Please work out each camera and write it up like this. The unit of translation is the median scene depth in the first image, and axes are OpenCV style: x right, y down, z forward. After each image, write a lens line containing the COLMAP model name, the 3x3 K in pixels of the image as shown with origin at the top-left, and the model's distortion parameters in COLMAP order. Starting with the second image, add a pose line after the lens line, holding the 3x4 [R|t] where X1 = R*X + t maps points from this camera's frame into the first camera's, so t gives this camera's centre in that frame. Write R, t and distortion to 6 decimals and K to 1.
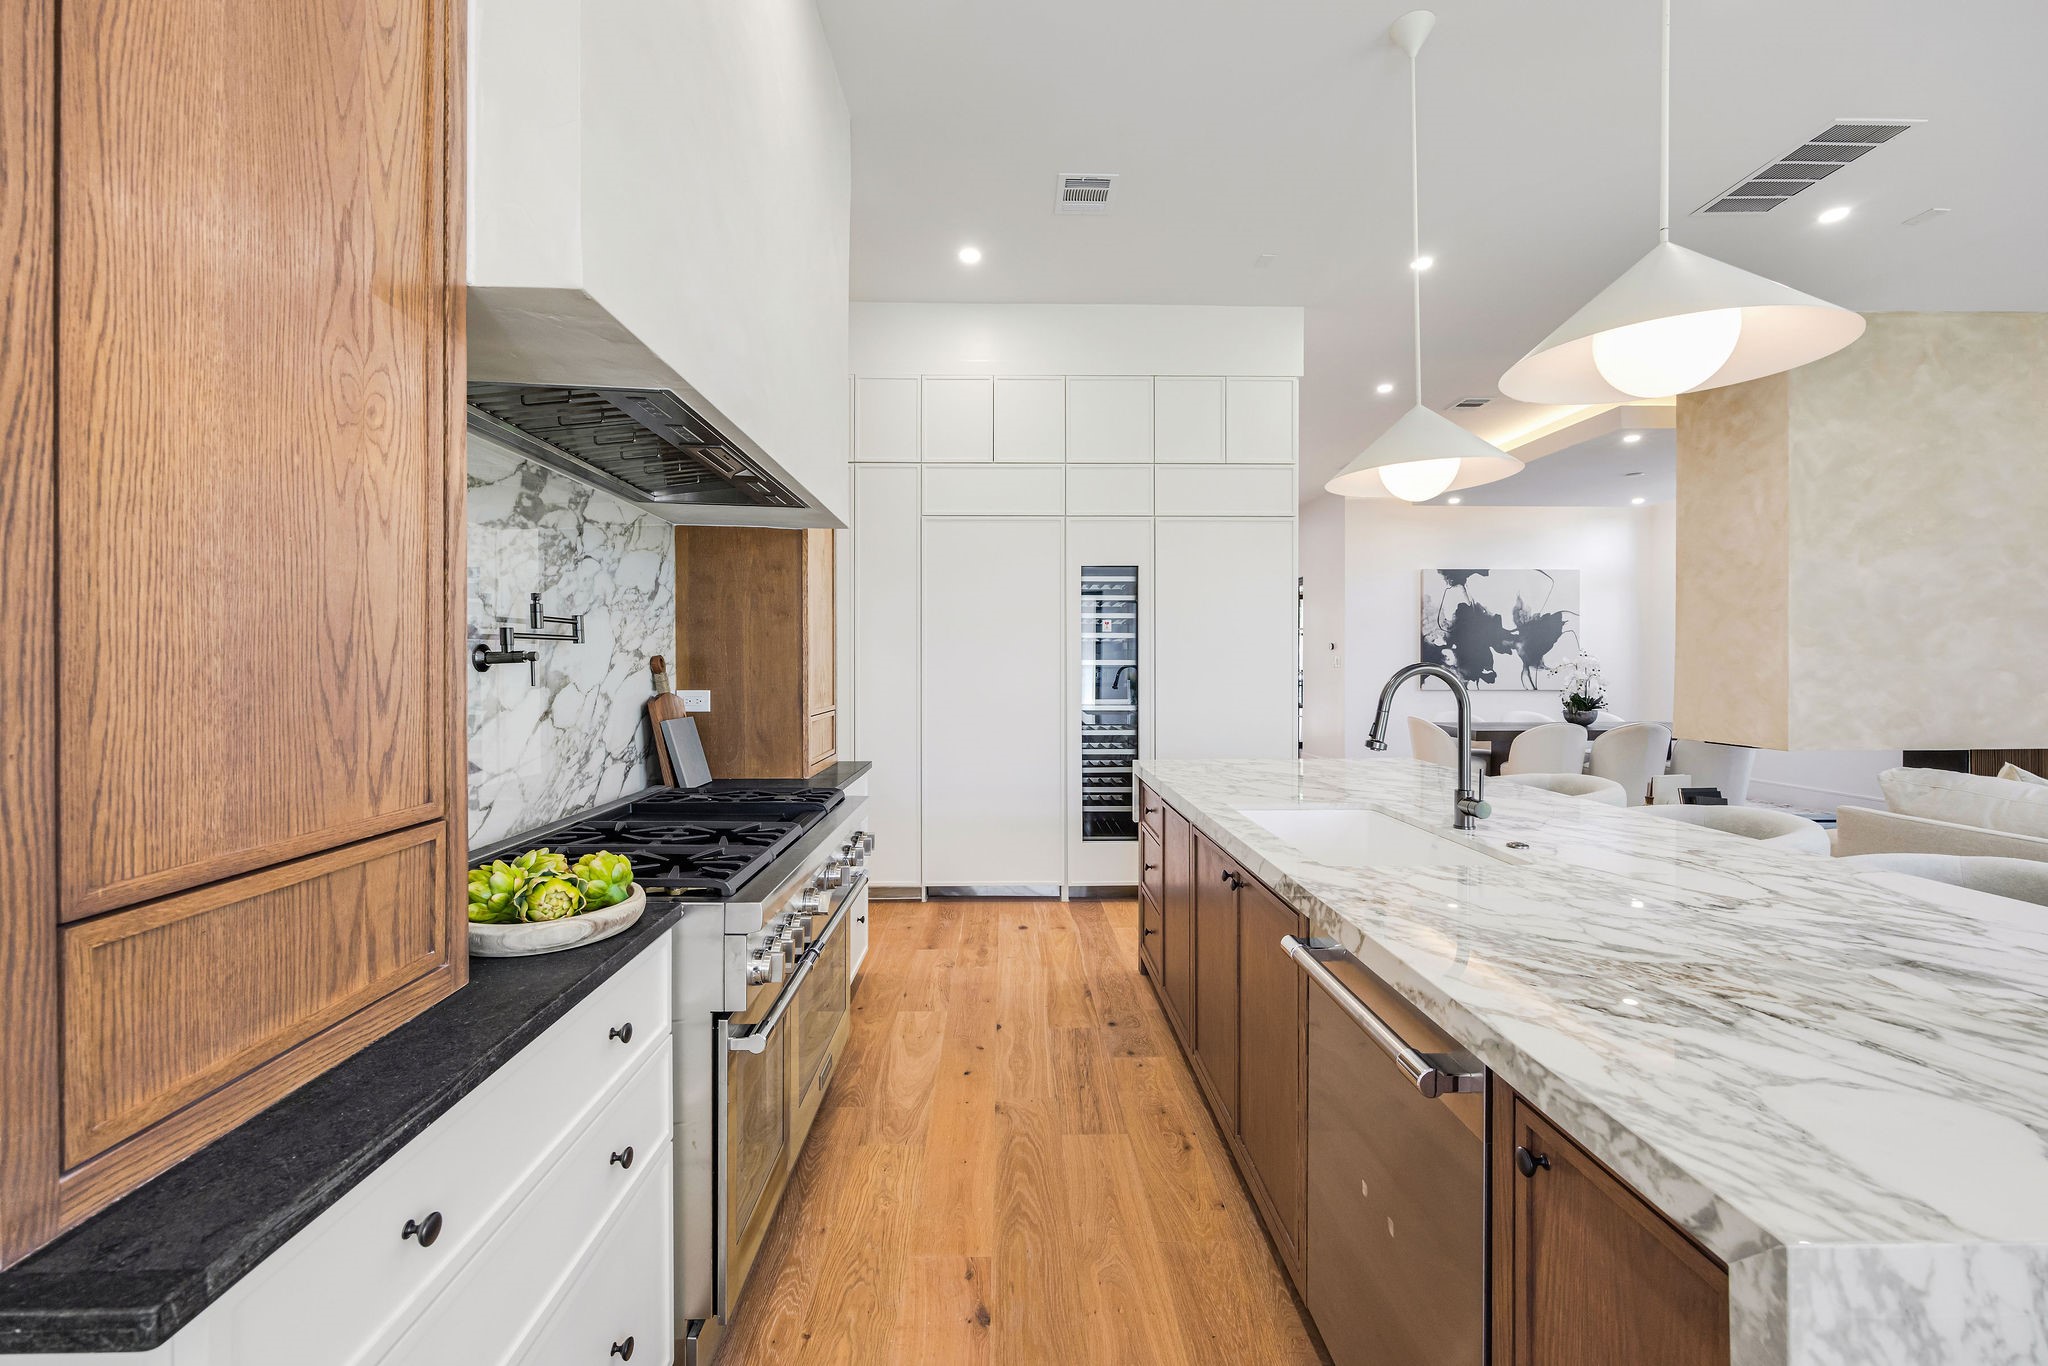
lens RADIAL K [[830.9, 0, 1021.6], [0, 830.9, 669.0], [0, 0, 1]] dist [-0.005586, 0.002151]
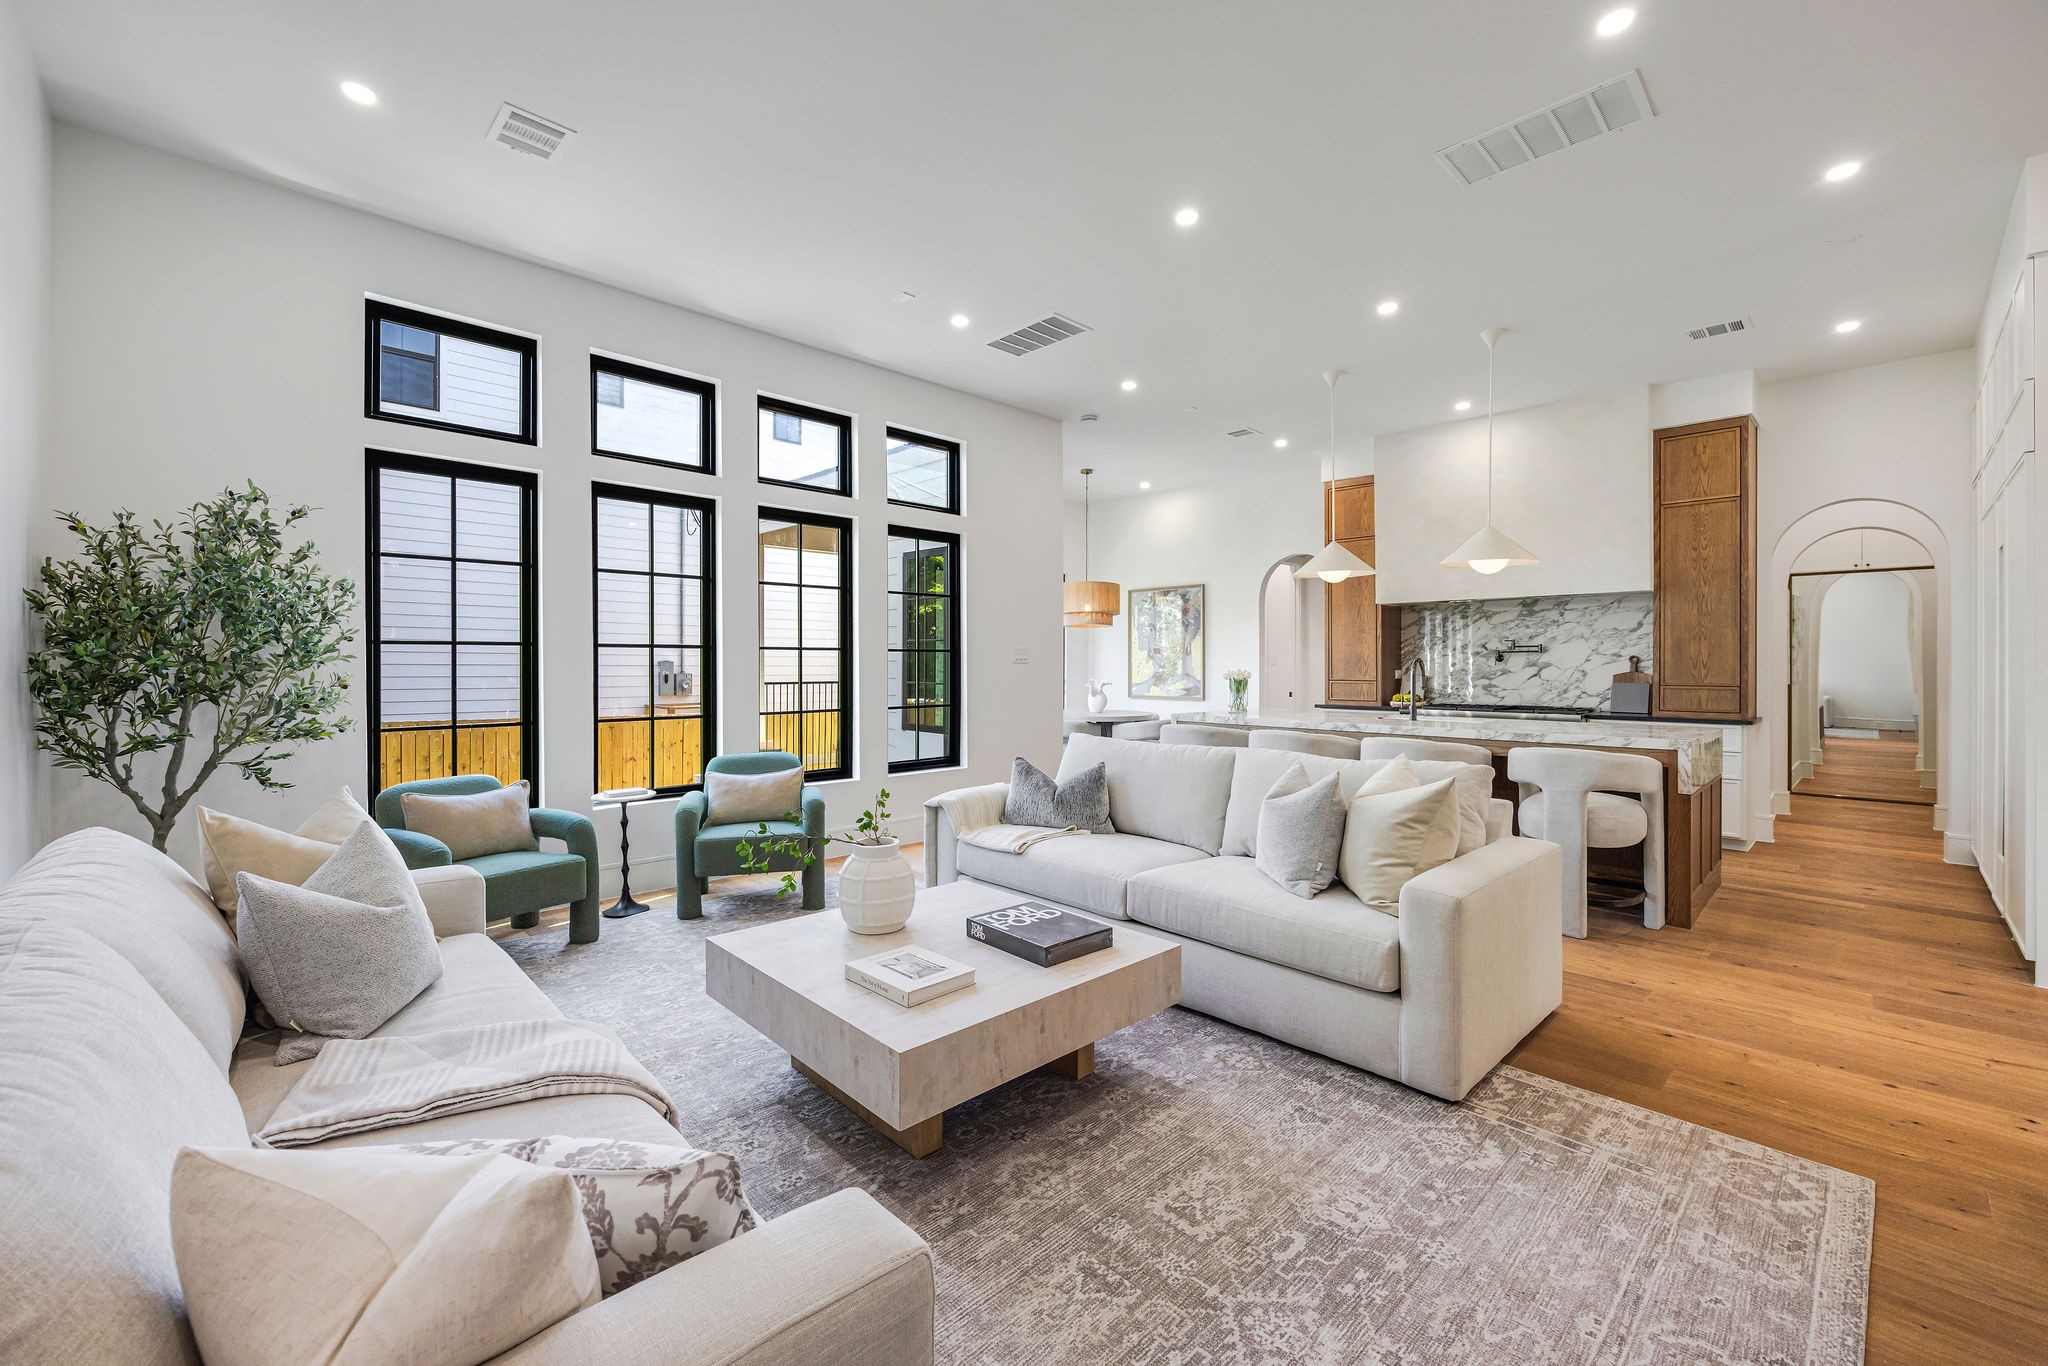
lens RADIAL K [[830.9, 0, 1011.6], [0, 830.9, 661.7], [0, 0, 1]] dist [-0.005586, 0.002151]
pose [[-0.735109, -0.003976, -0.677937, 1.441678], [-0.007062, 0.999973, 0.001794, 0.004981], [0.677912, 0.006106, -0.735118, 0.916313]]
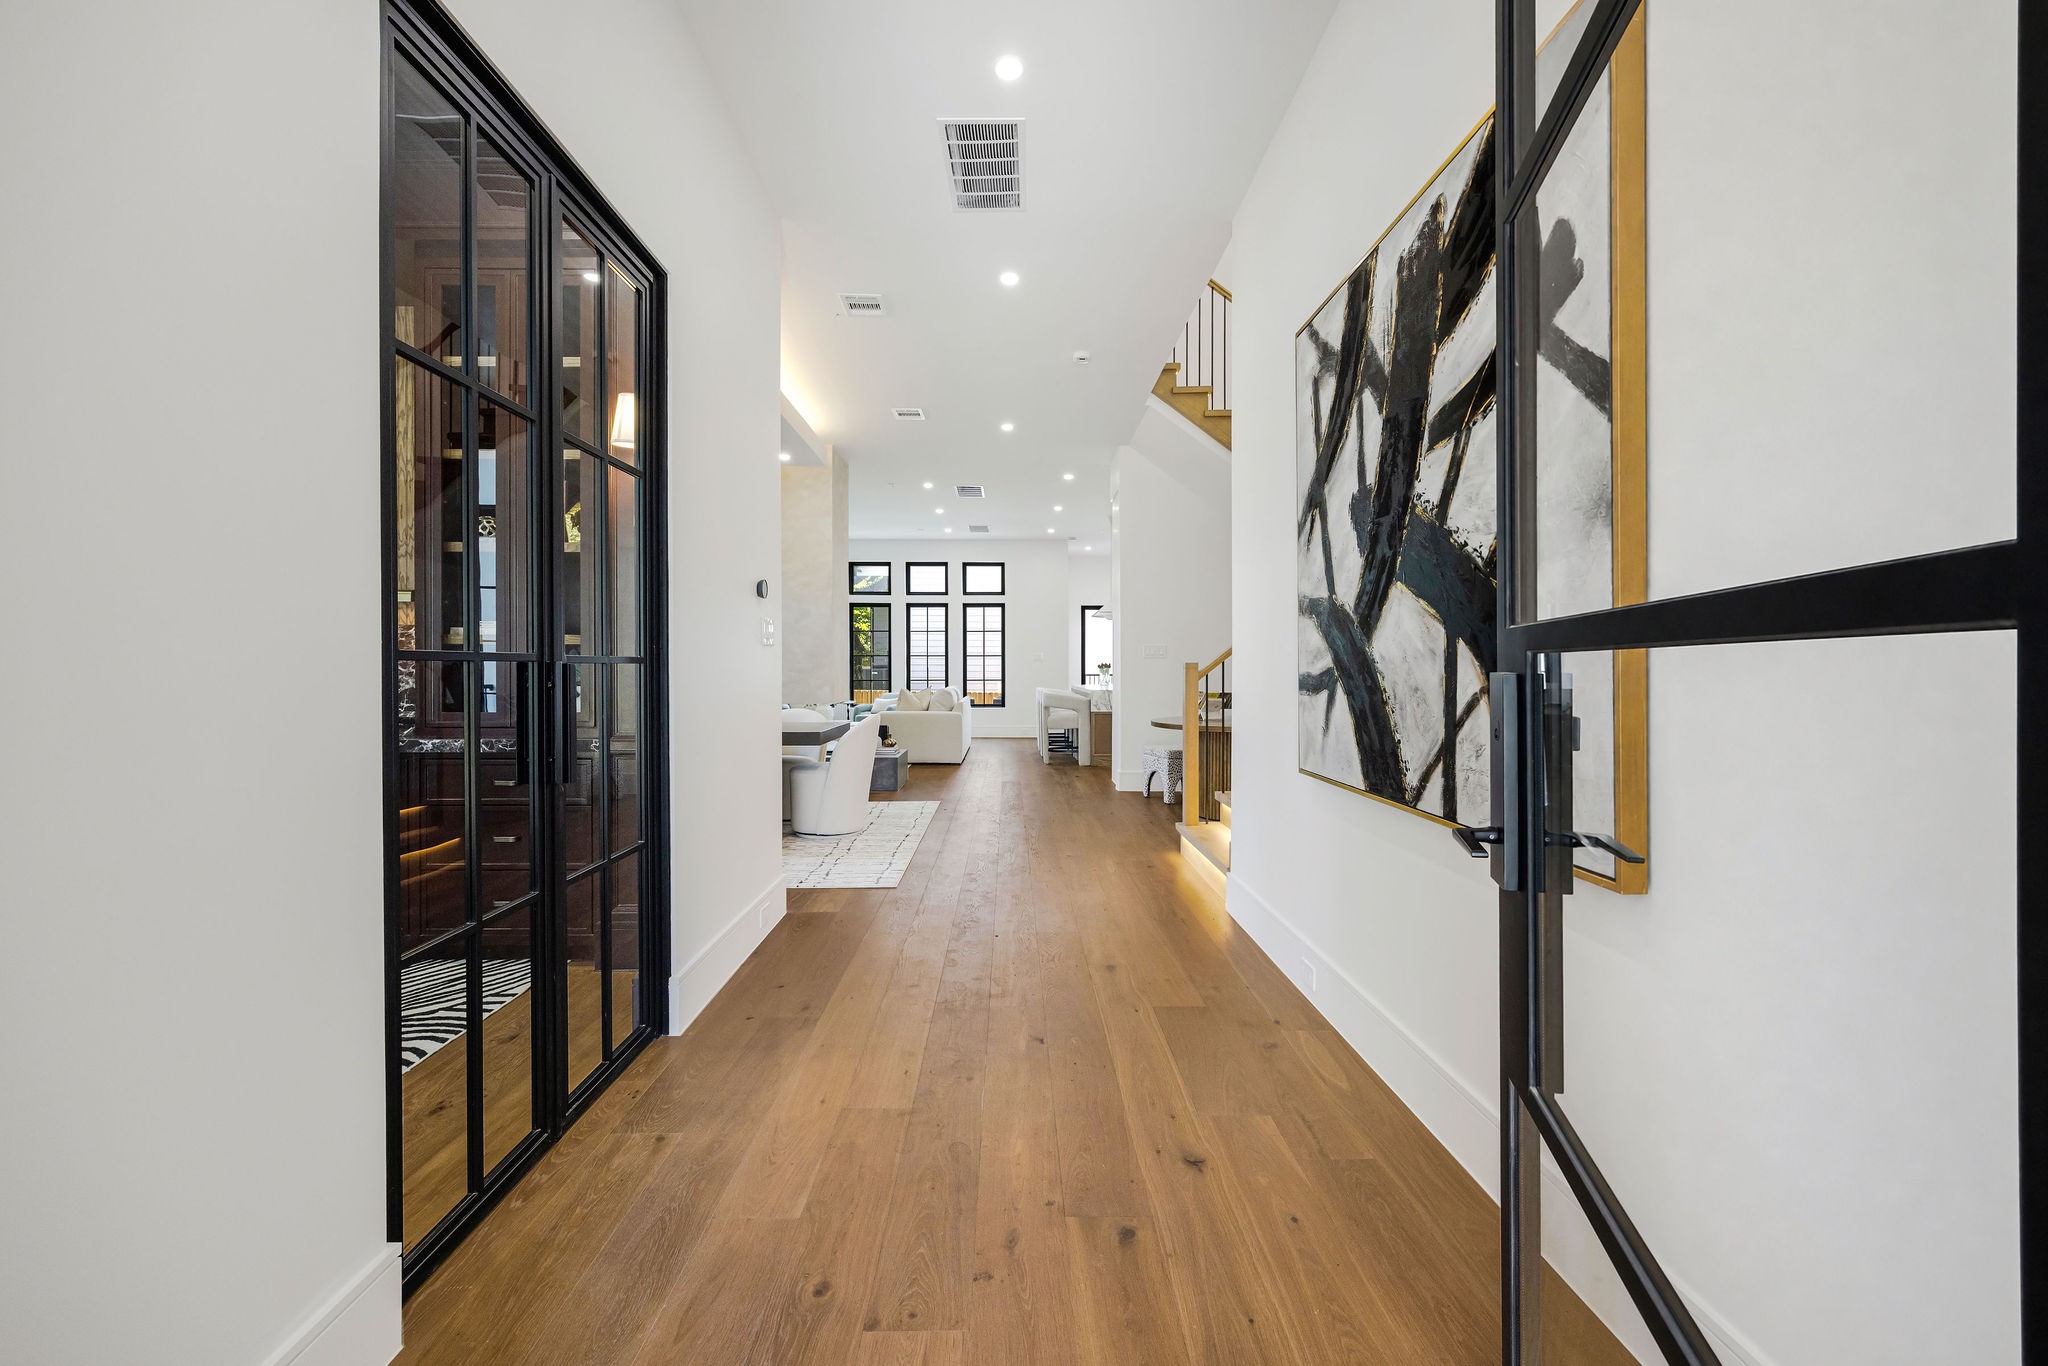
lens RADIAL K [[813.4, 0, 1003.6], [0, 813.4, 673.6], [0, 0, 1]] dist [-0.007883, 0.001958]
pose [[-0.999723, -0.000575, 0.023525, 0.530721], [-0.000239, 0.999898, 0.014275, 0.011852], [-0.023531, 0.014266, -0.999621, 2.817388]]
